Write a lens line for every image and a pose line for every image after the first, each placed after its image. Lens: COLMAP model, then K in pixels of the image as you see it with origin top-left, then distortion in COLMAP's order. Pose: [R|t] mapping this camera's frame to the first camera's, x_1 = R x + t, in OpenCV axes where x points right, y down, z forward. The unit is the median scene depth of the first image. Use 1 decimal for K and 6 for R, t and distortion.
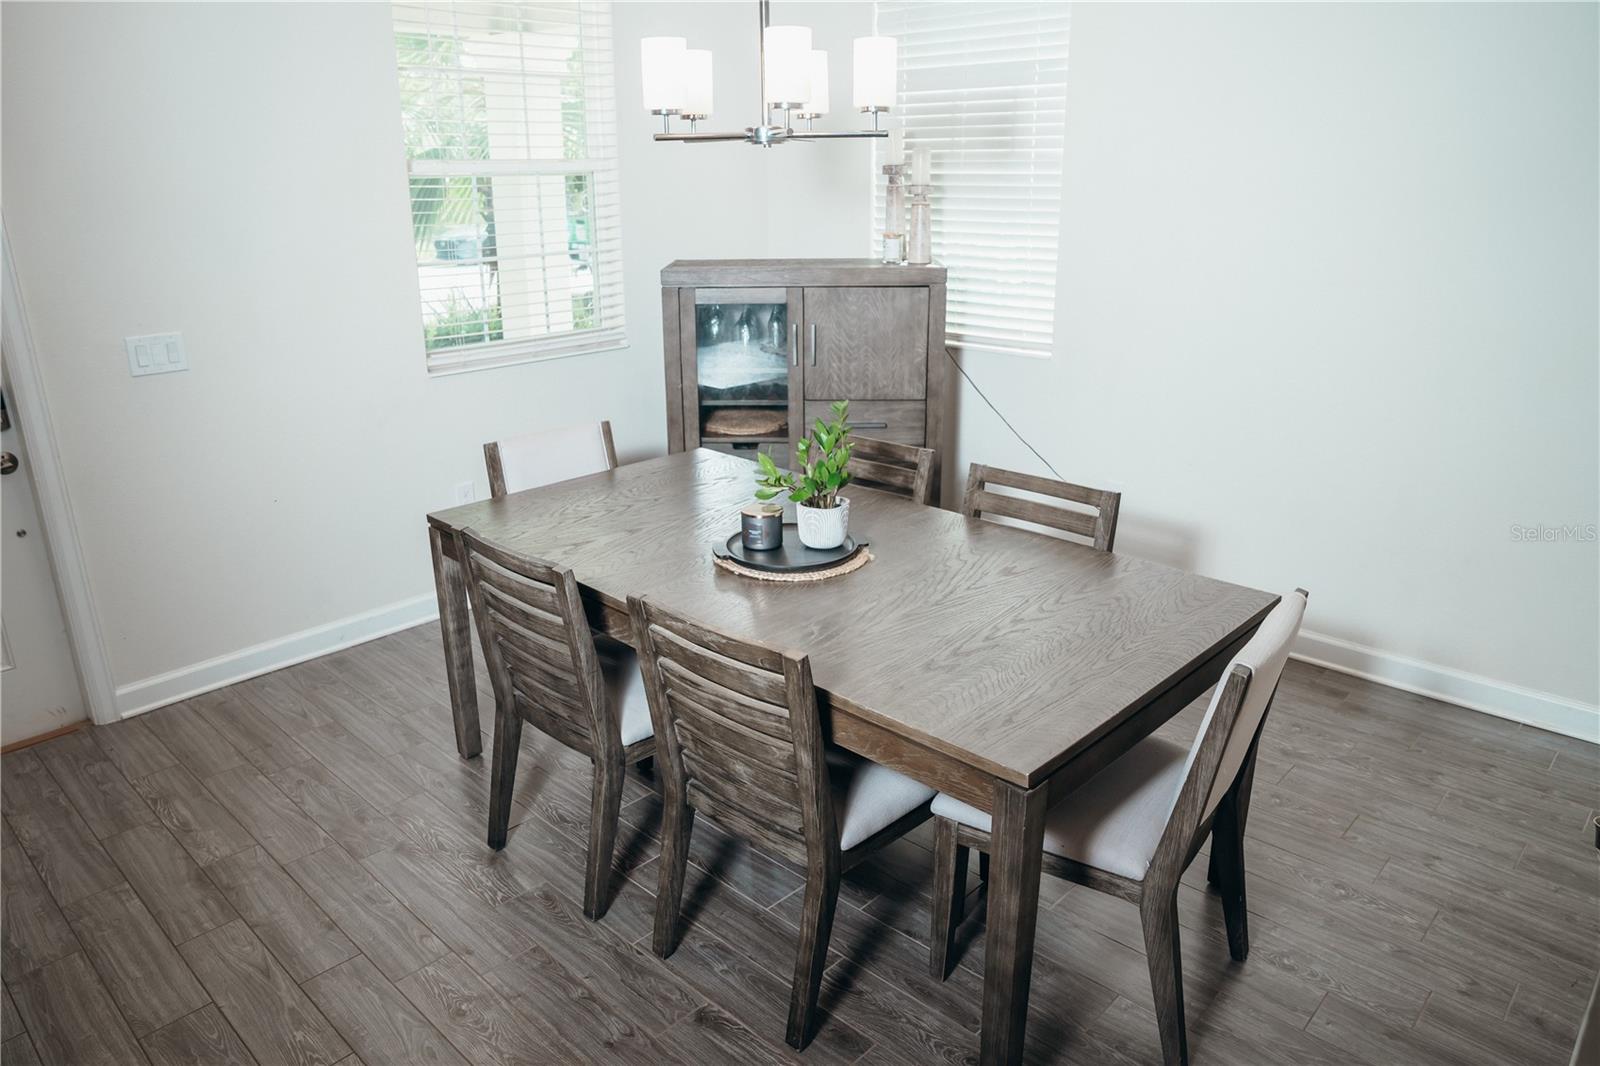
lens RADIAL K [[1110.5, 0, 800.0], [0, 1110.5, 533.0], [0, 0, 1]] dist [-0.122302, 0.097562]
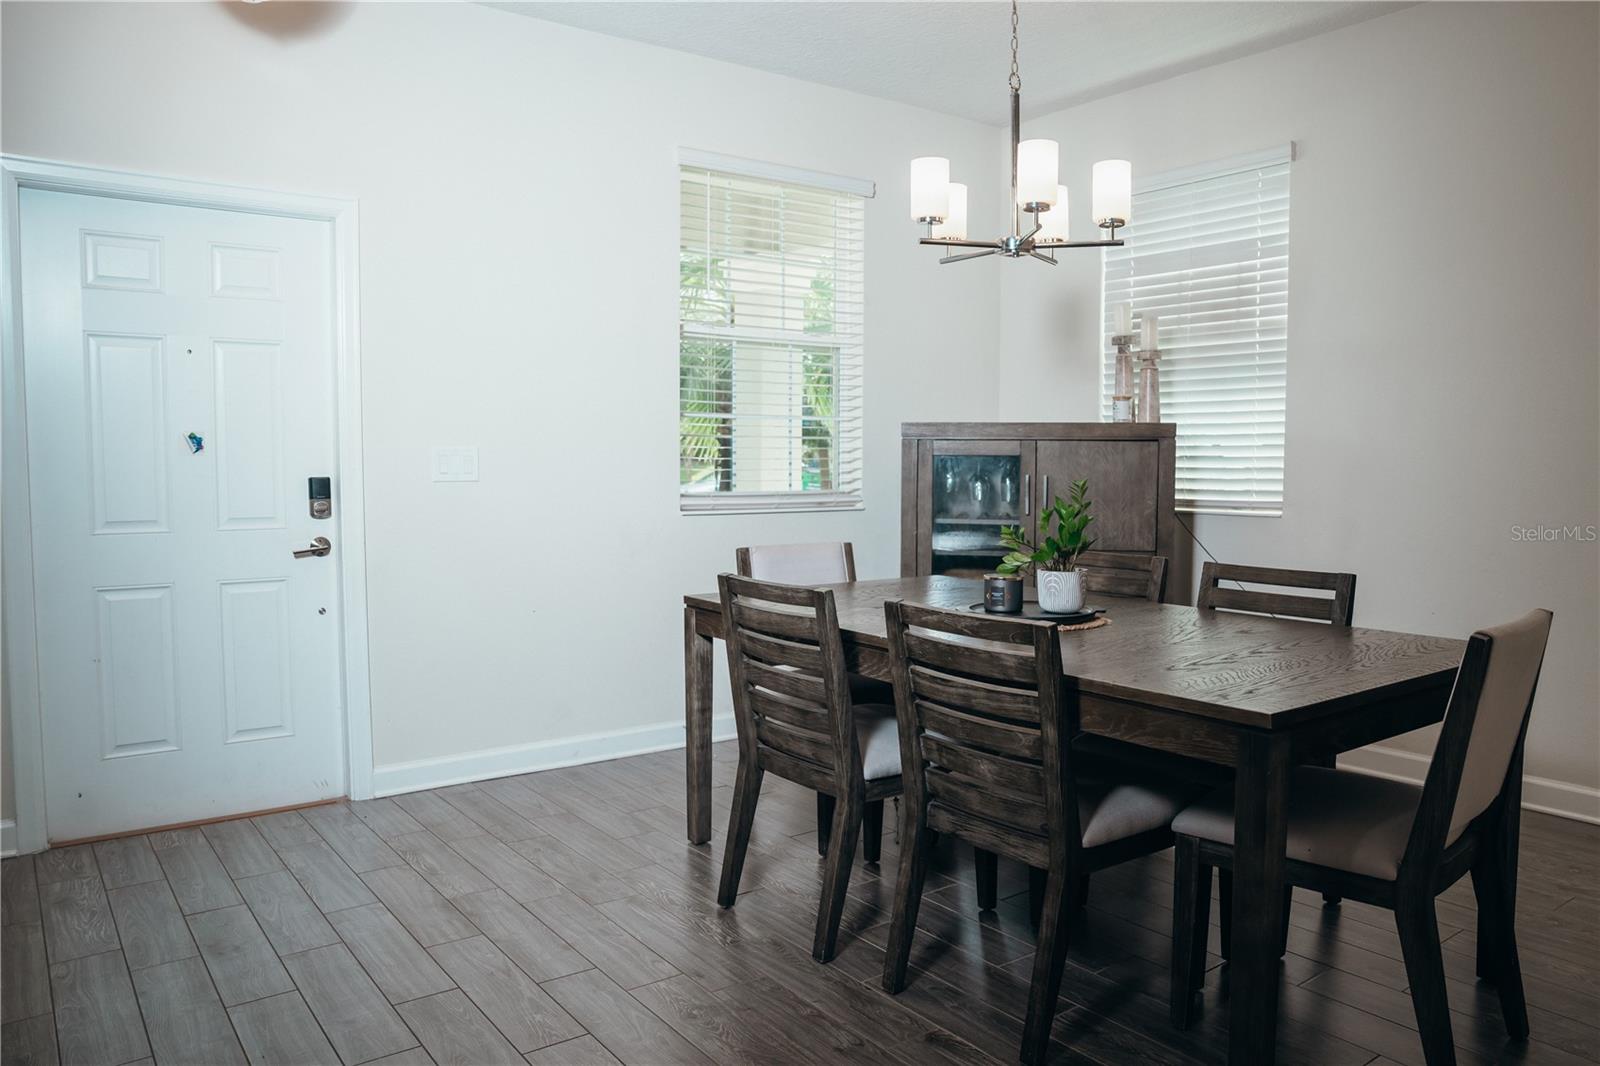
lens RADIAL K [[1169.4, 0, 812.2], [0, 1169.4, 532.2], [0, 0, 1]] dist [-0.120760, 0.094244]
pose [[0.985437, 0.020997, -0.168738, -0.027062], [-0.063678, 0.965704, -0.251714, 0.225244], [0.157666, 0.258793, 0.952978, -0.098508]]
